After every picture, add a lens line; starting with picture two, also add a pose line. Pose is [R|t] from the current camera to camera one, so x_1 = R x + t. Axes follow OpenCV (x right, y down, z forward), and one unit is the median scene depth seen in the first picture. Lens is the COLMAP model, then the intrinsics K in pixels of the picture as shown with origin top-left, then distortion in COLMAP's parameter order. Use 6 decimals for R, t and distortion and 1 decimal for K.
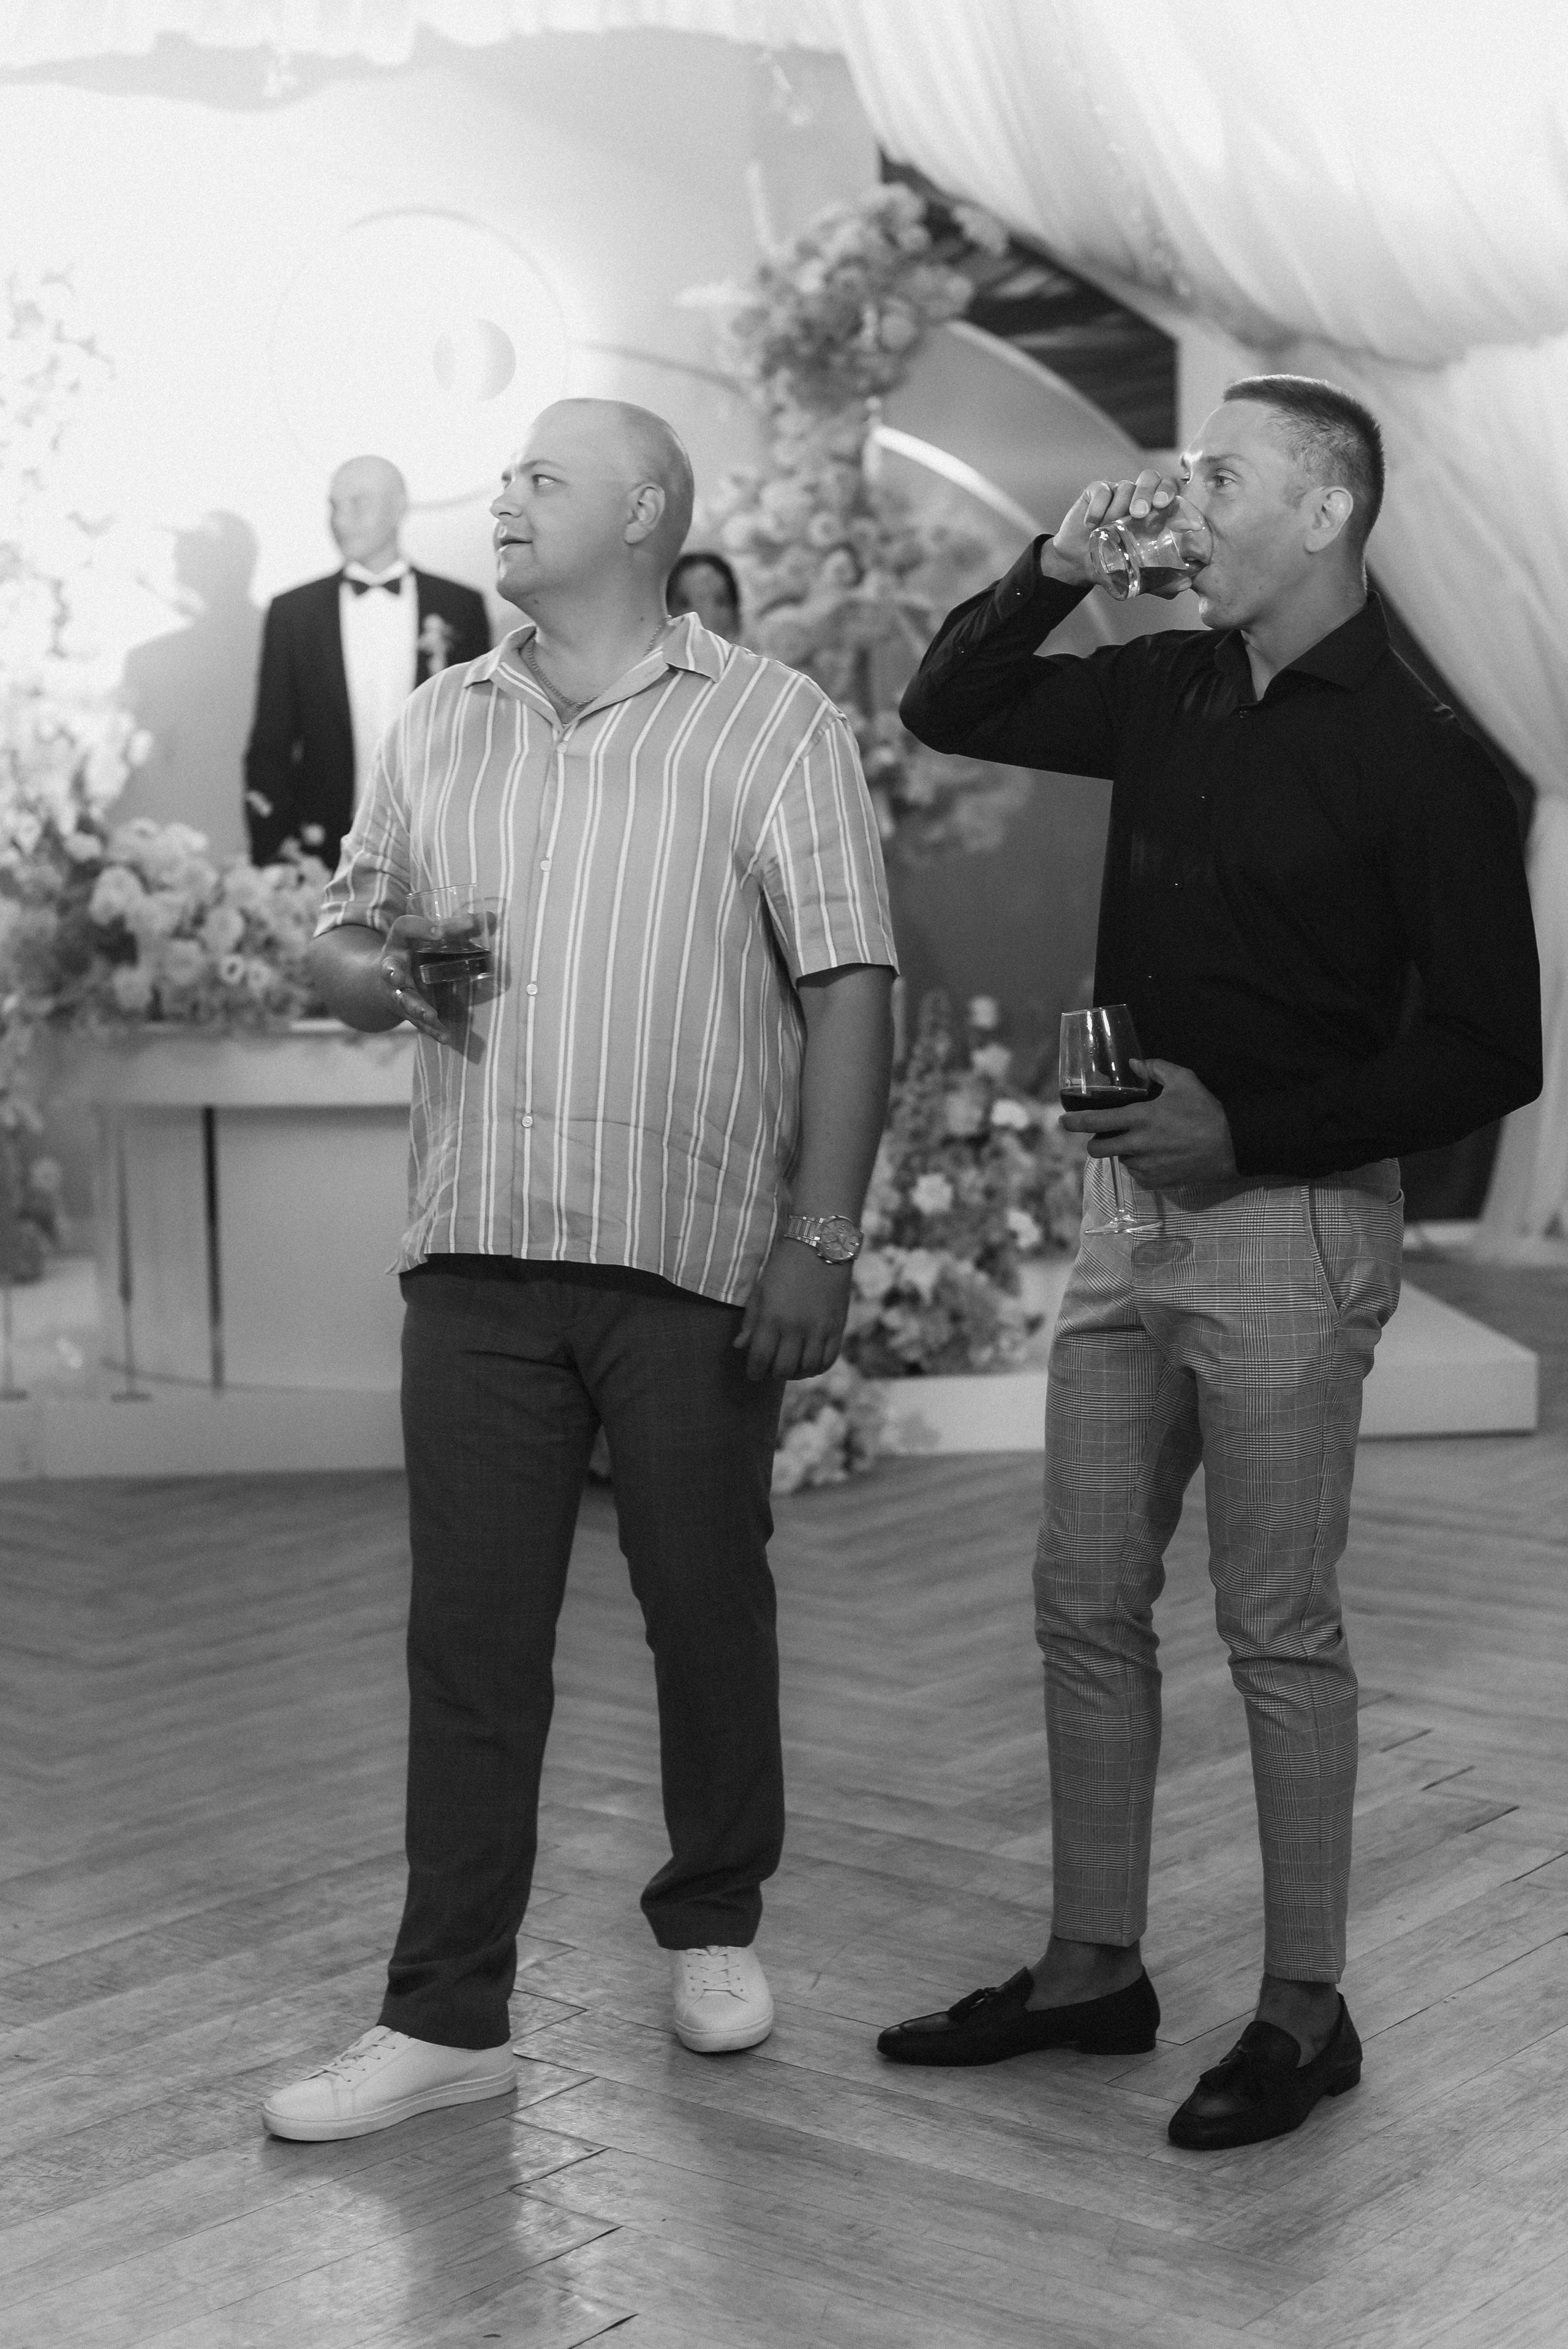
lens RADIAL K [[3429.2, 0, 784.0], [0, 3429.2, 1174.5], [0, 0, 1]] dist [-0.127790, -0.037513]
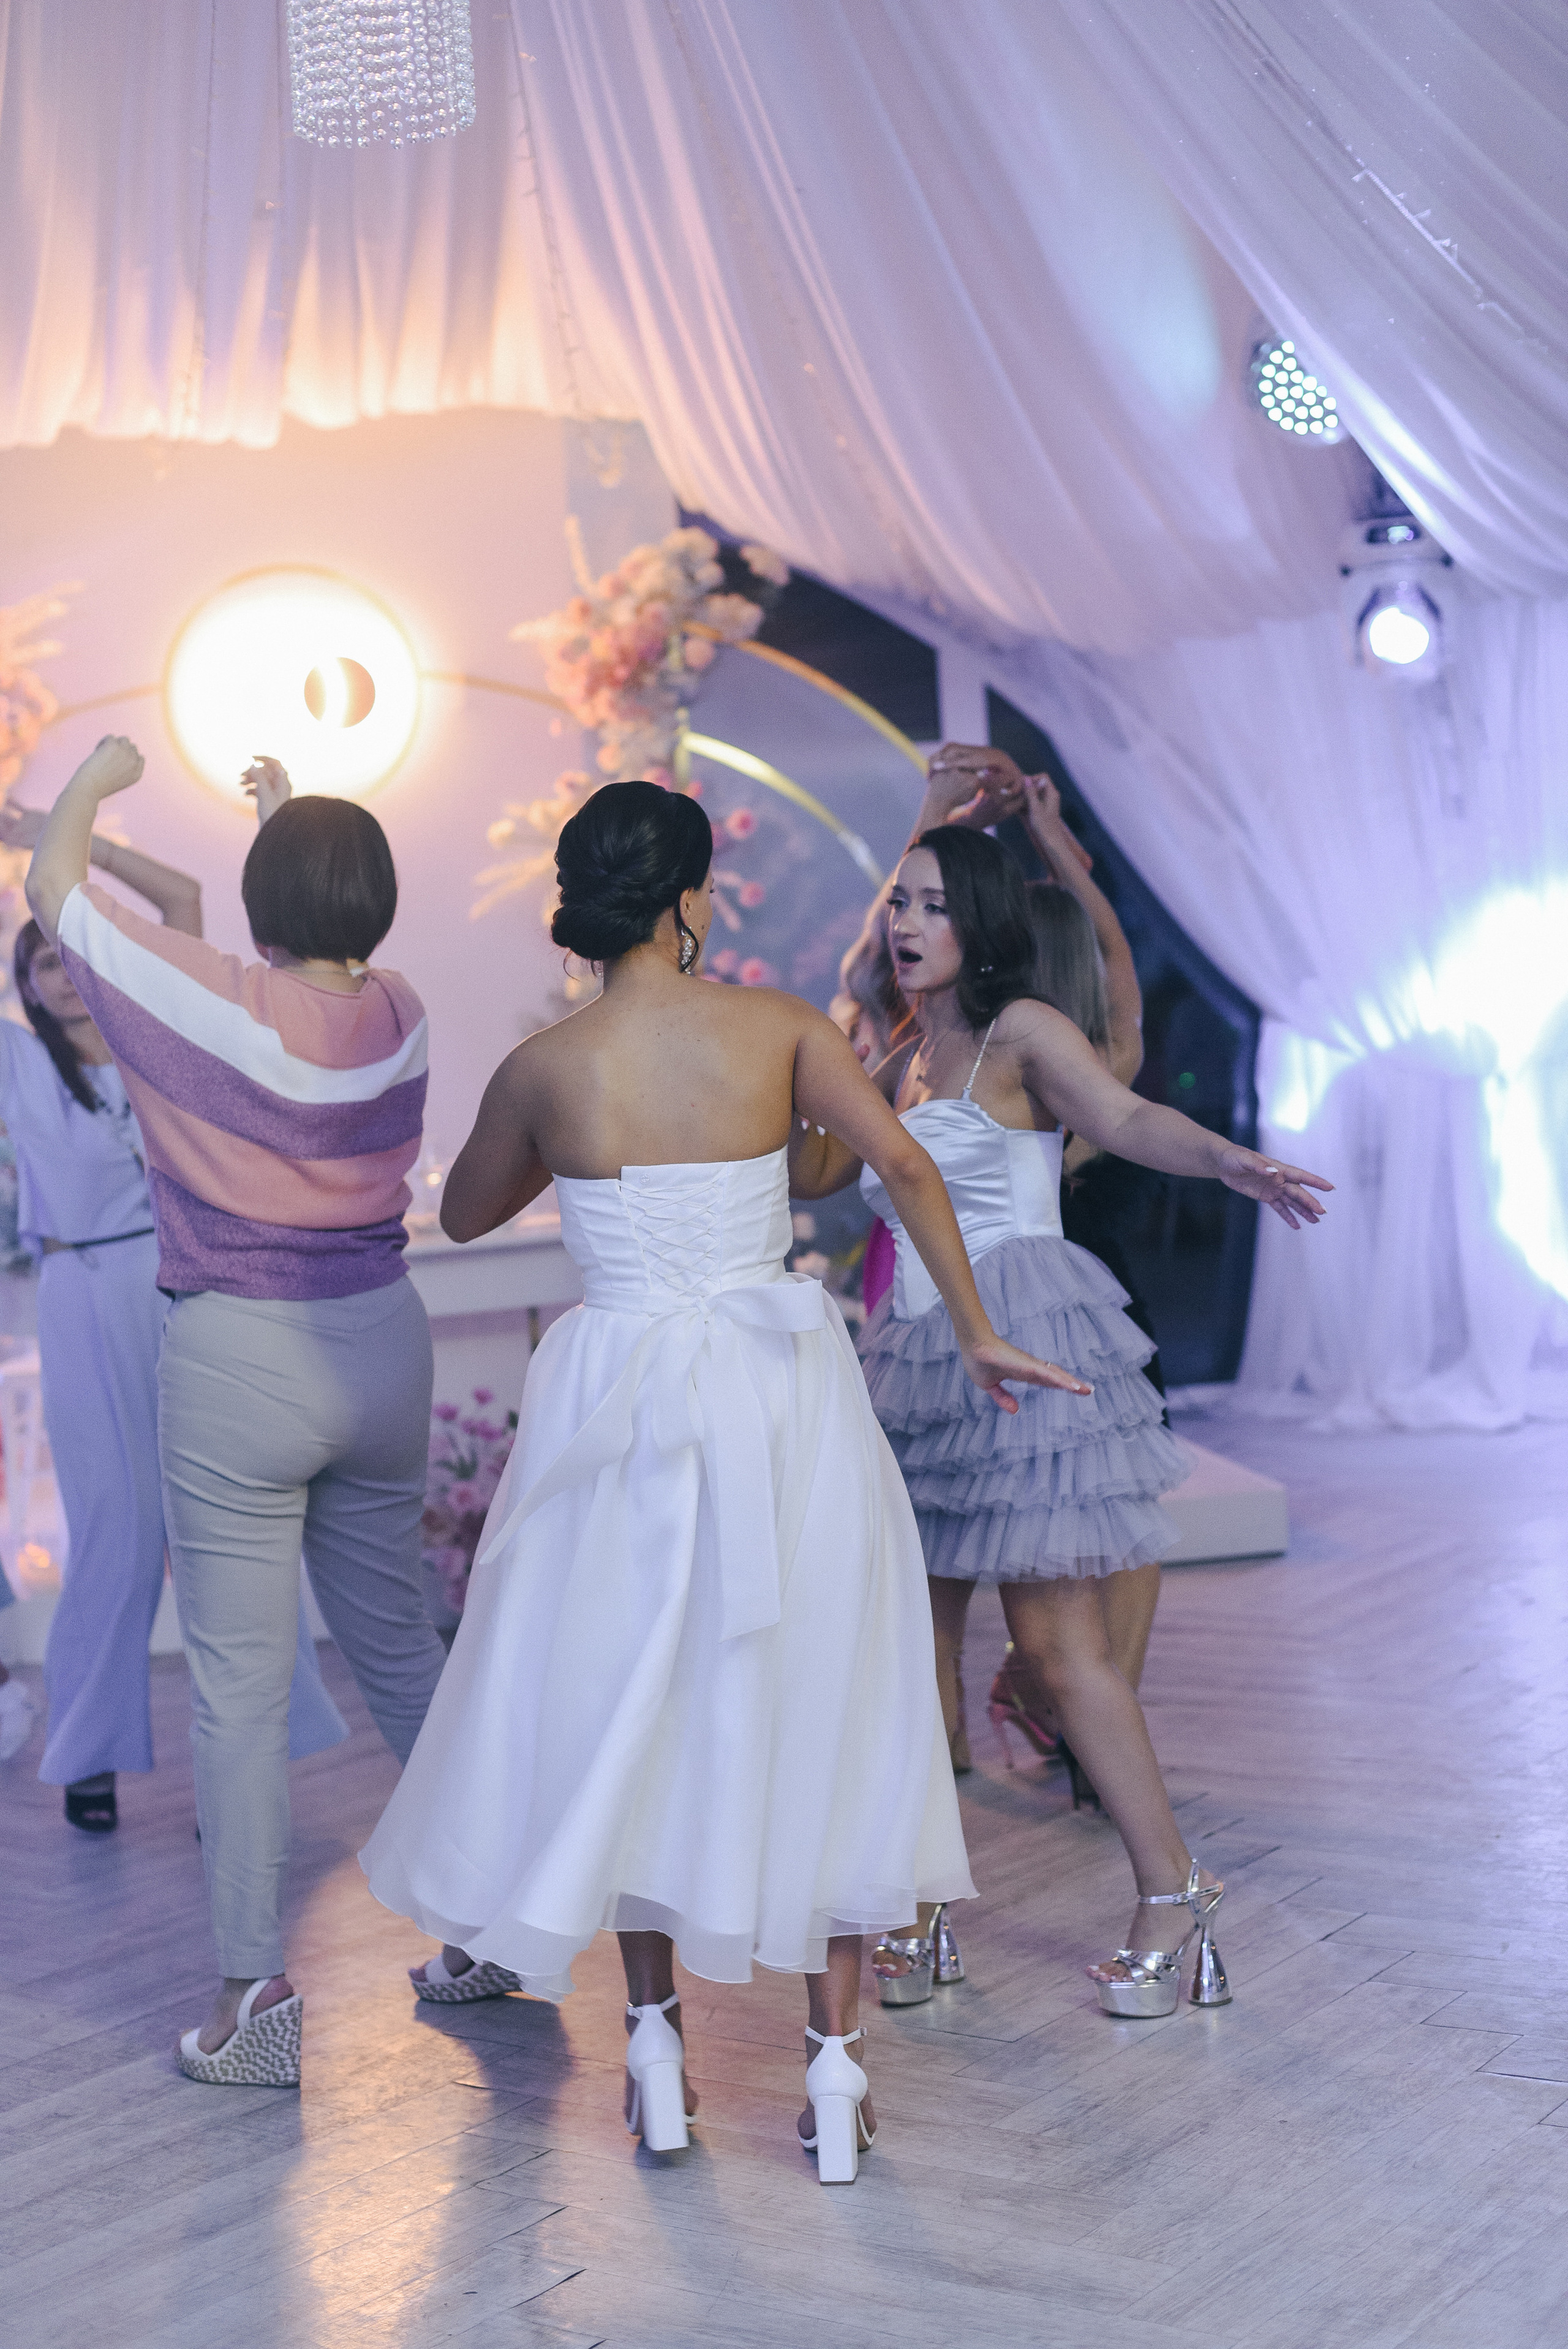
lens RADIAL K [[3429.2, 0, 784.0], [0, 3429.2, 1174.5], [0, 0, 1]] dist [-0.127790, -0.037513]
pose [[0.997190, -0.050797, 0.055065, -0.015392], [0.054698, 0.995917, -0.071811, 0.024839], [-0.051193, 0.074621, 0.995897, -0.219752]]
